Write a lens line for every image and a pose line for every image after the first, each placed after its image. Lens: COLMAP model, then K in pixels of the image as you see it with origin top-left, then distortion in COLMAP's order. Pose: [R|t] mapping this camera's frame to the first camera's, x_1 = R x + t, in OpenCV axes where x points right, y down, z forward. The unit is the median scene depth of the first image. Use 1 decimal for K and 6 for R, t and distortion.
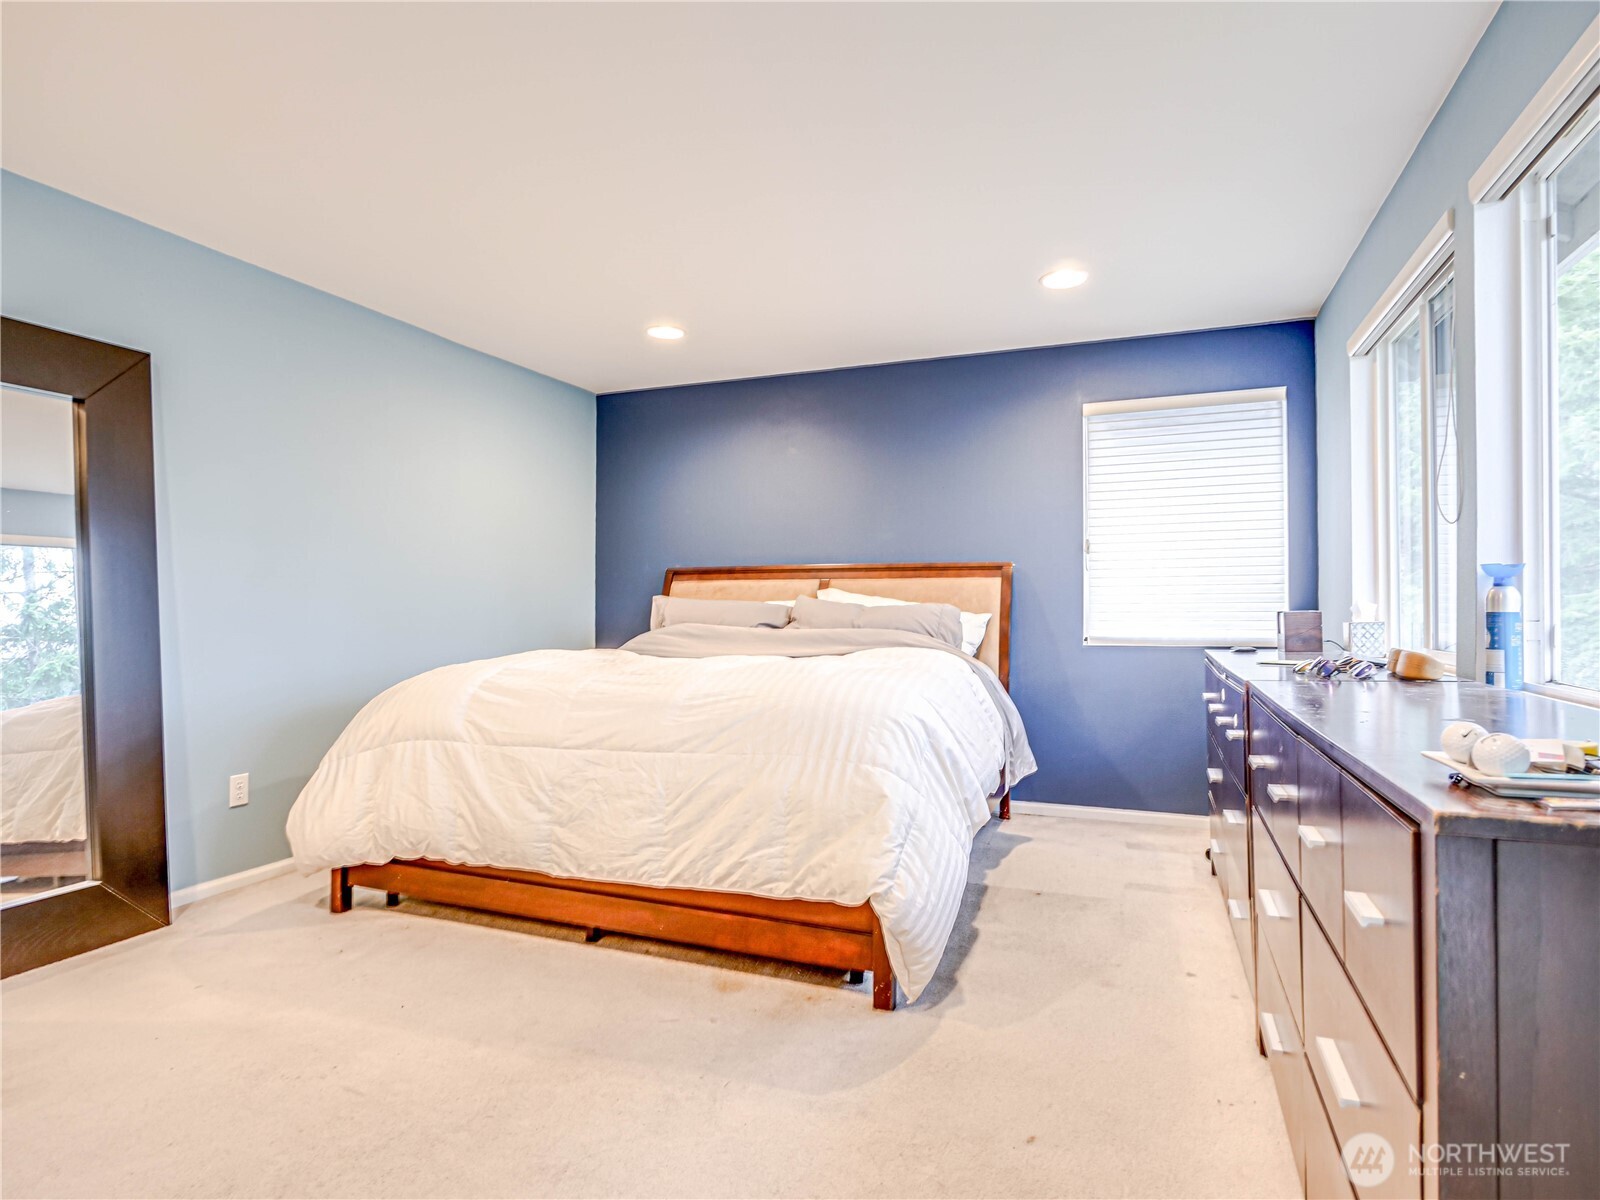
lens RADIAL K [[873.7, 0, 800.0], [0, 873.7, 600.0], [0, 0, 1]] dist [-0.009969, 0.000901]
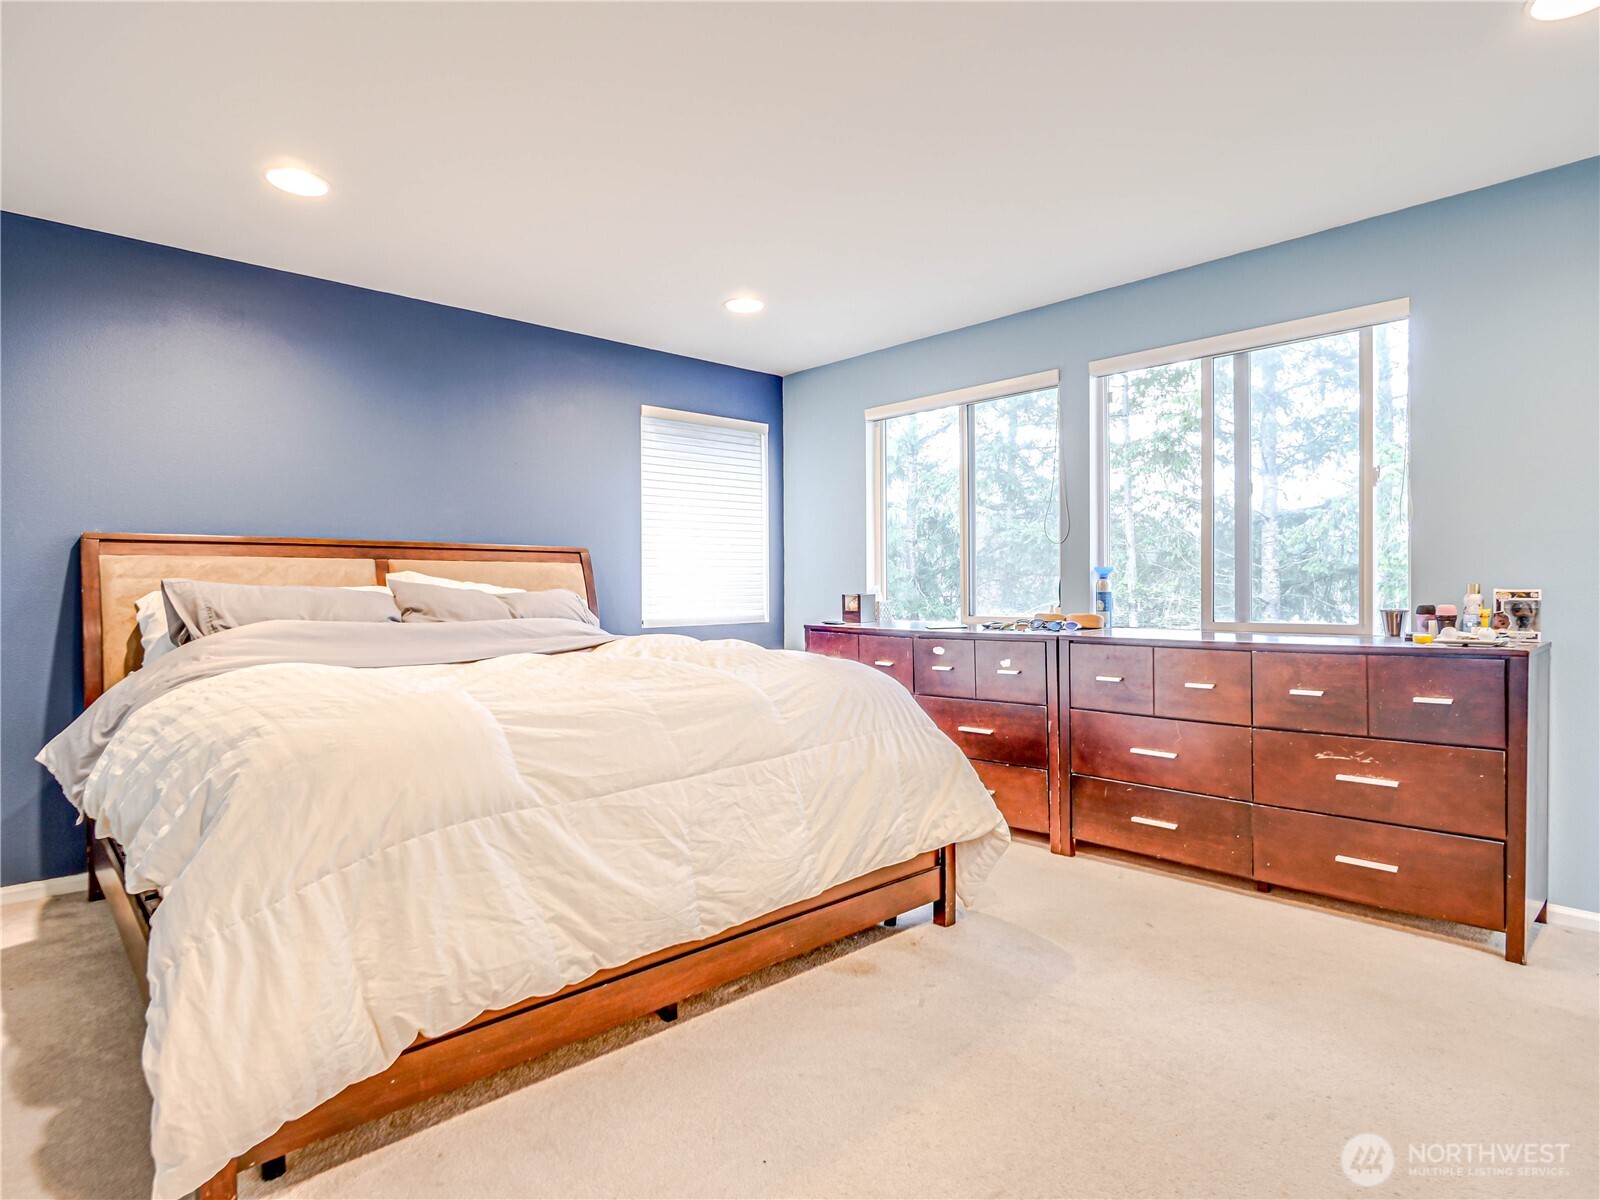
lens RADIAL K [[873.7, 0, 800.0], [0, 873.7, 600.0], [0, 0, 1]] dist [-0.009969, 0.000901]
pose [[0.424584, -0.013270, 0.905291, -0.933485], [0.000369, 0.999895, 0.014484, 0.002526], [-0.905389, -0.005816, 0.424544, 0.587746]]
